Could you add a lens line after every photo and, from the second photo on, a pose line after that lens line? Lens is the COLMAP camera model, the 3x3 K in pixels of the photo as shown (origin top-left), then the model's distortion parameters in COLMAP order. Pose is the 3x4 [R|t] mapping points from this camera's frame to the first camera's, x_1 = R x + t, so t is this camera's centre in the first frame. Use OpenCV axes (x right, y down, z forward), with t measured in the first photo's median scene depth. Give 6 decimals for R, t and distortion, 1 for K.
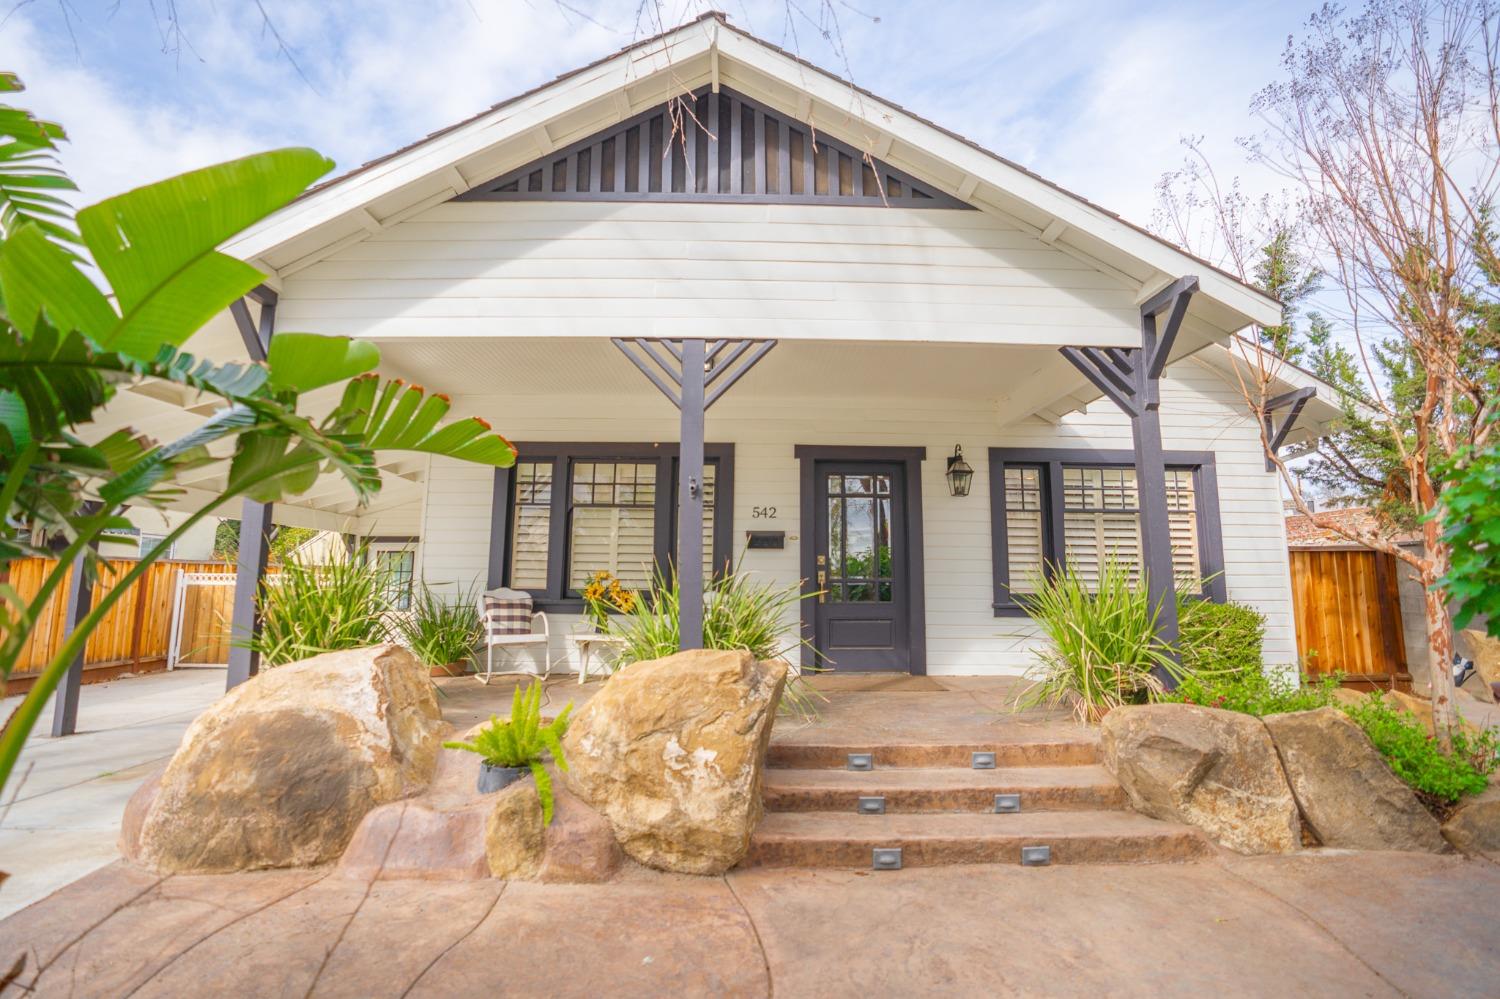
lens RADIAL K [[689.8, 0, 746.3], [0, 689.8, 492.7], [0, 0, 1]] dist [-0.063339, 0.022138]
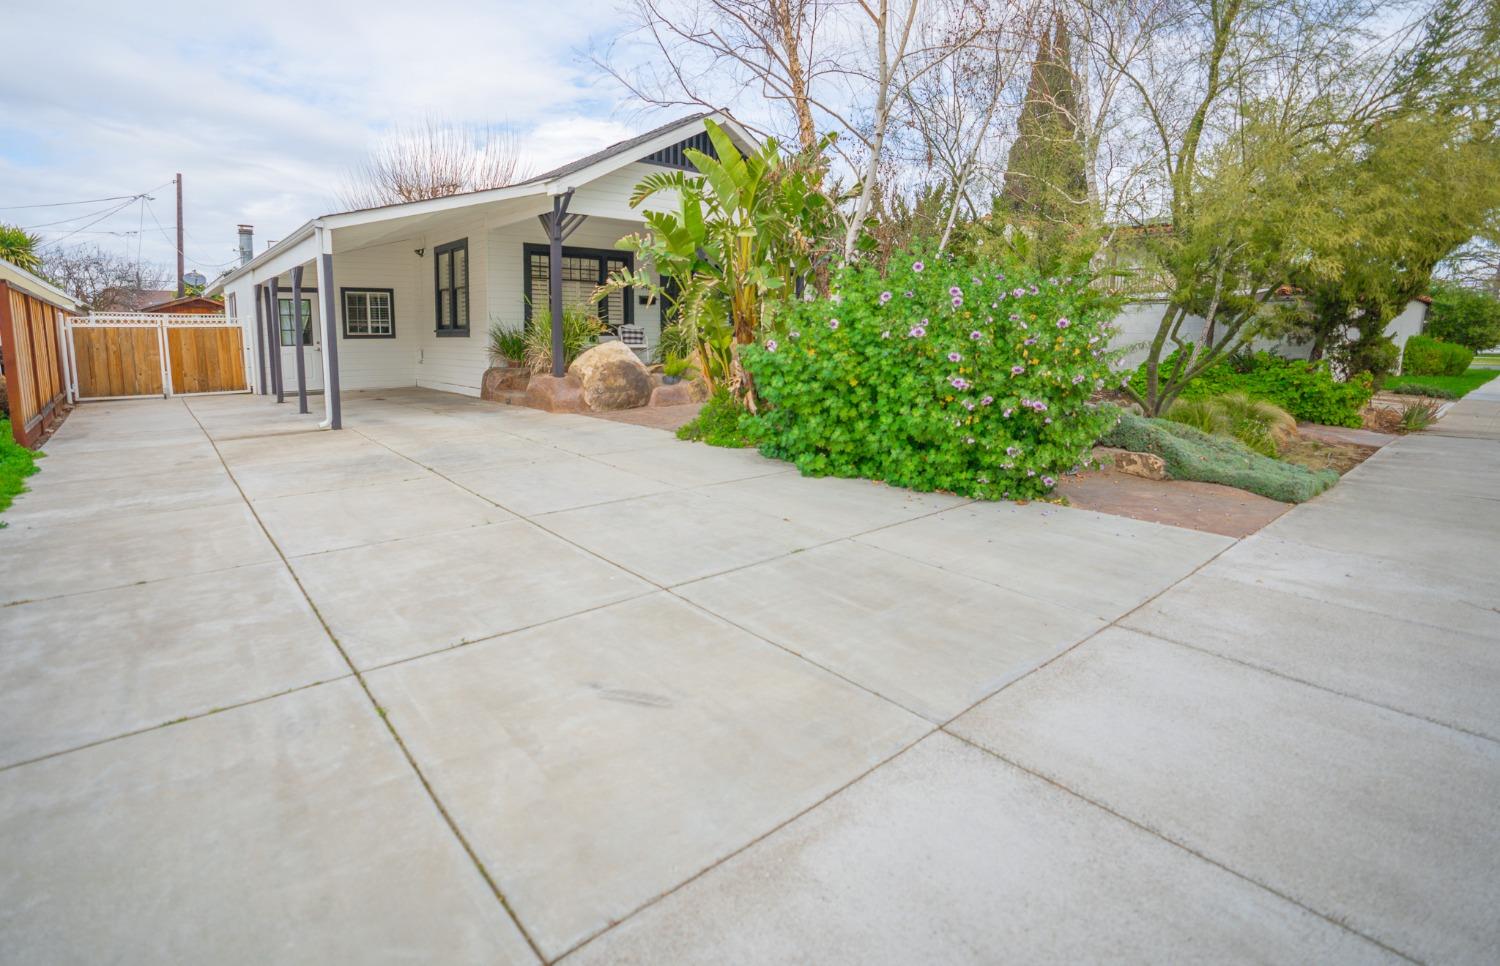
lens RADIAL K [[704.2, 0, 707.8], [0, 704.2, 428.5], [0, 0, 1]] dist [-0.054642, 0.015169]
pose [[0.787415, -0.084046, 0.610667, -1.169963], [-0.078830, 0.968798, 0.234982, -0.071798], [-0.611362, -0.233167, 0.756220, -0.833025]]
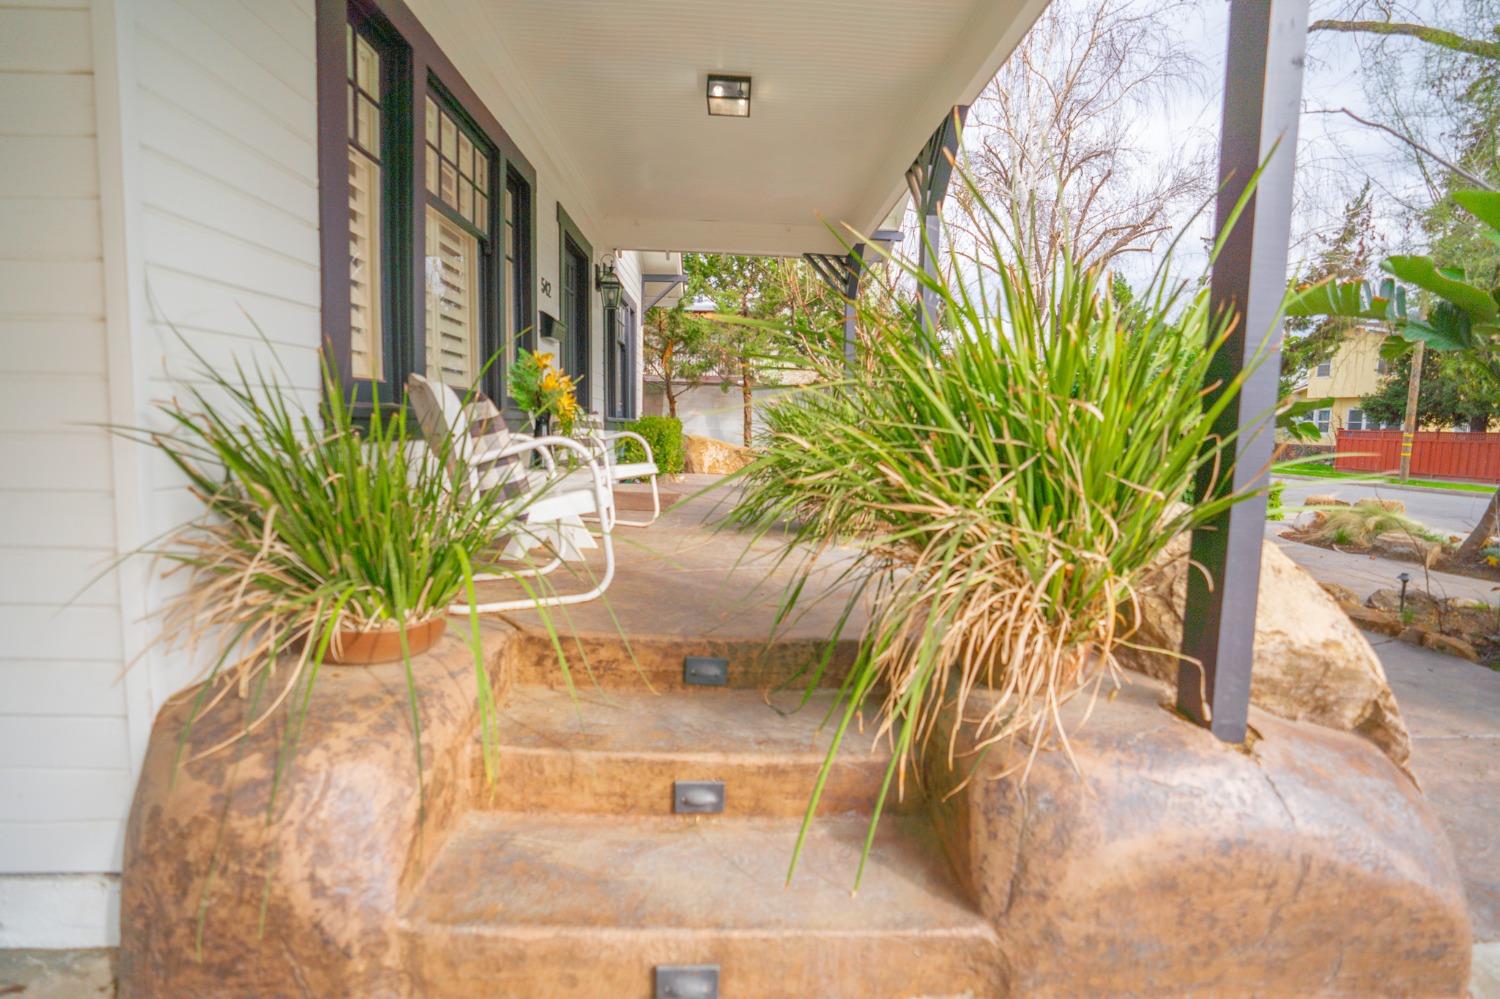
lens RADIAL K [[689.8, 0, 746.5], [0, 689.8, 485.5], [0, 0, 1]] dist [-0.063339, 0.022138]
pose [[-0.005522, -0.097745, 0.995196, -0.692601], [-0.151183, 0.983853, 0.095792, 0.130233], [-0.988490, -0.149928, -0.020211, 0.784844]]
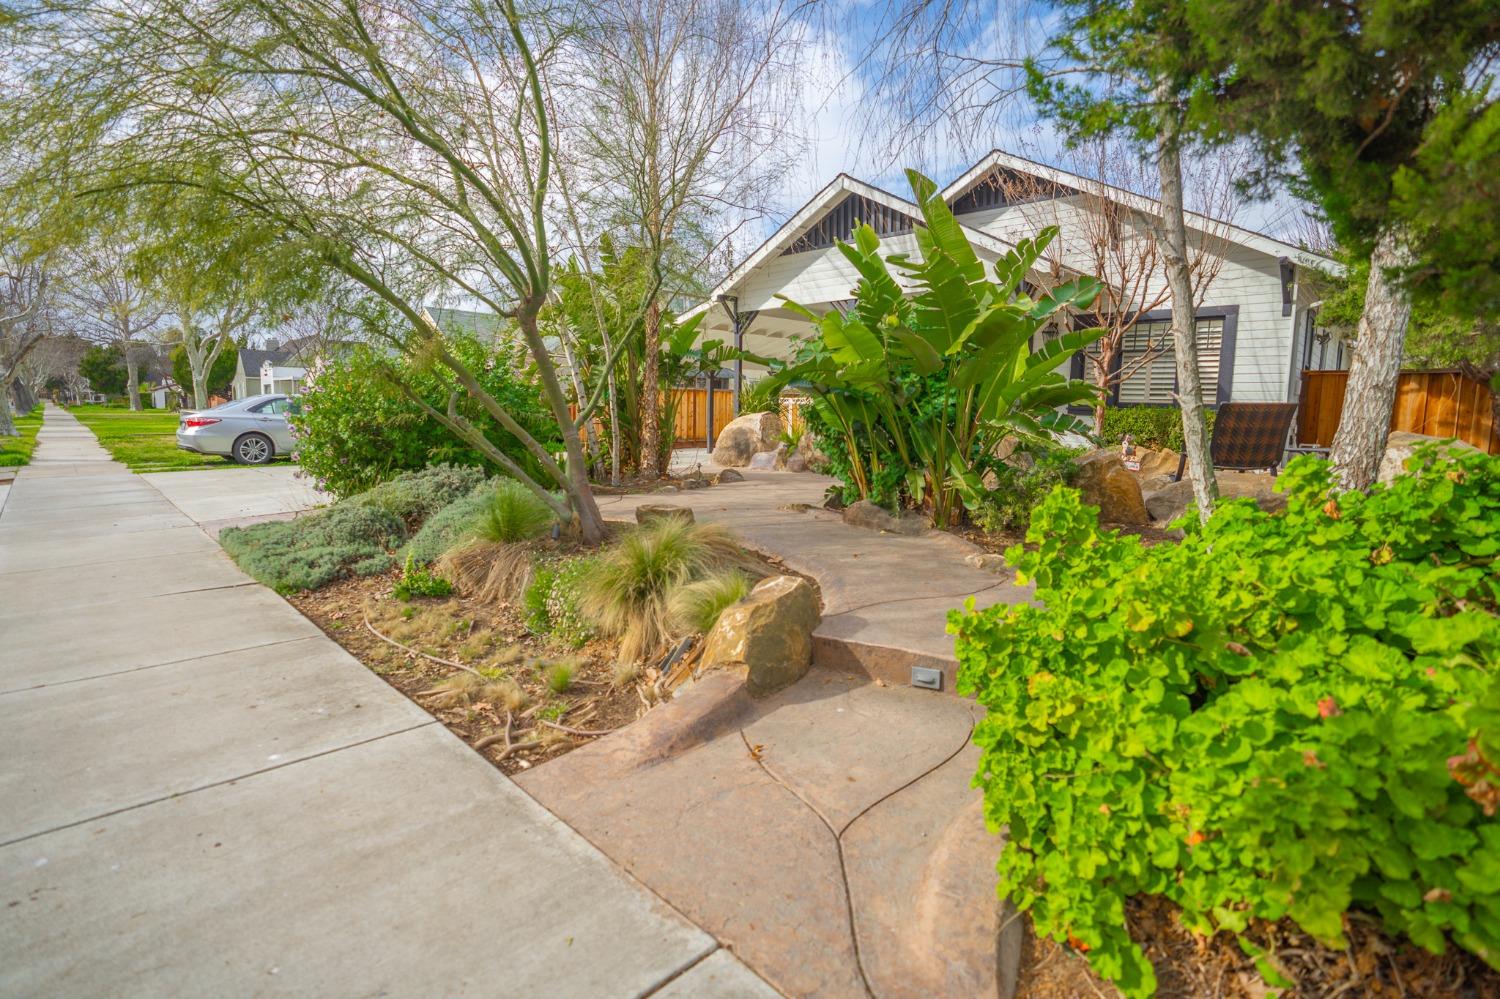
lens RADIAL K [[689.8, 0, 755.3], [0, 689.8, 486.9], [0, 0, 1]] dist [-0.063339, 0.022138]
pose [[0.707559, 0.087732, -0.701187, 1.027169], [0.077570, 0.976624, 0.200470, -0.049711], [0.702384, -0.196235, 0.684214, -0.787032]]
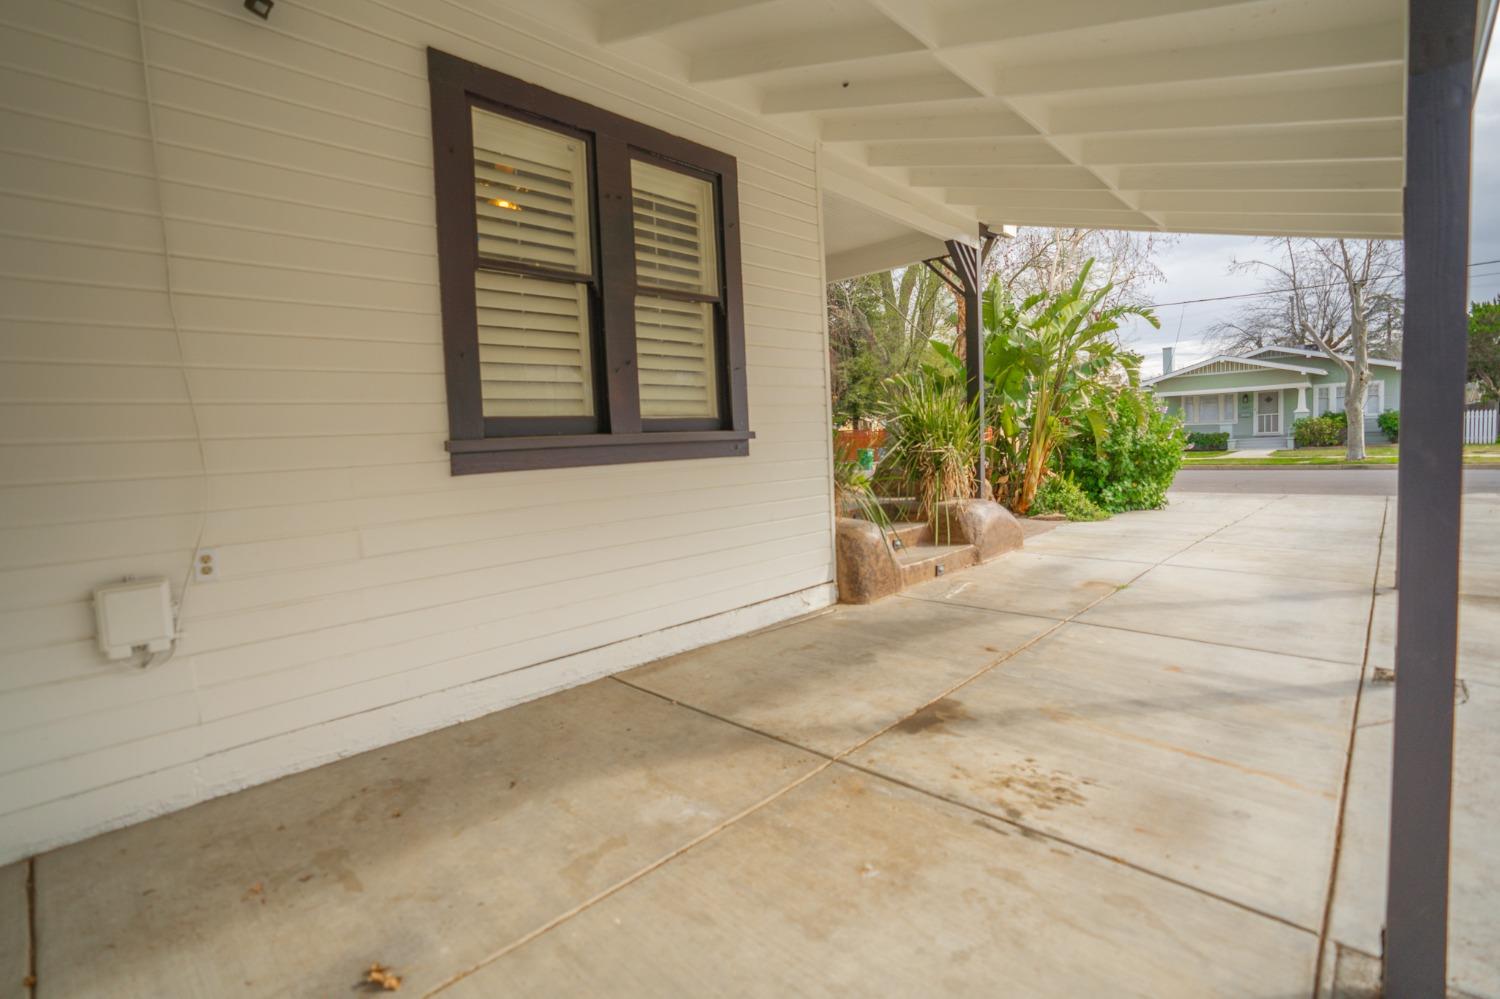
lens RADIAL K [[689.8, 0, 739.5], [0, 689.8, 491.8], [0, 0, 1]] dist [-0.063339, 0.022138]
pose [[-0.696806, -0.033018, 0.716499, -0.935305], [-0.058905, 0.998200, -0.011288, 0.232389], [-0.714836, -0.050071, -0.697497, 1.552561]]
